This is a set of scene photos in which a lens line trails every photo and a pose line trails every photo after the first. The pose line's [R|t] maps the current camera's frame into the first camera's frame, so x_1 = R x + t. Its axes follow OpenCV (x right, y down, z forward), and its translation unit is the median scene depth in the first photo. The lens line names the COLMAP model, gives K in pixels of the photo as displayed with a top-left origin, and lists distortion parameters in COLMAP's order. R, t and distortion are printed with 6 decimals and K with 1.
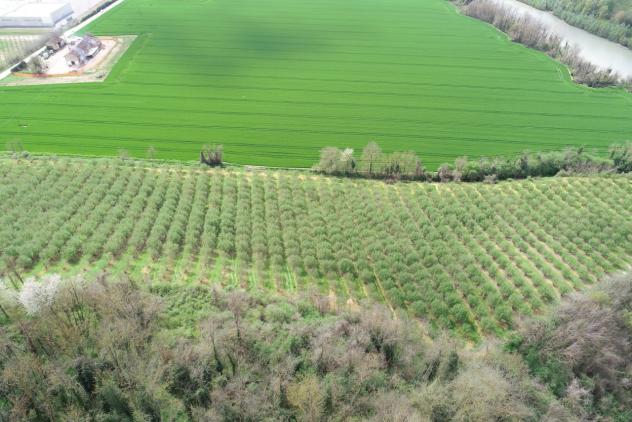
lens RADIAL K [[425.0, 0, 317.4], [0, 425.0, 212.2], [0, 0, 1]] dist [0.001310, 0.002492]
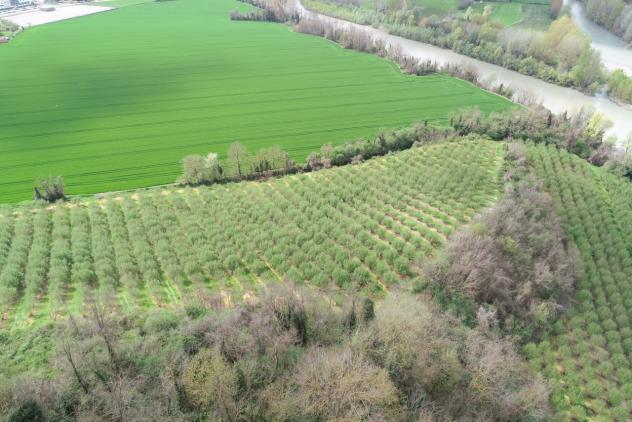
lens RADIAL K [[425.0, 0, 317.1], [0, 425.0, 210.3], [0, 0, 1]] dist [0.001310, 0.002492]
pose [[0.936785, -0.201630, 0.285972, -0.001722], [0.227021, 0.972147, -0.058244, 0.103596], [-0.266263, 0.119484, 0.956466, 0.078604]]
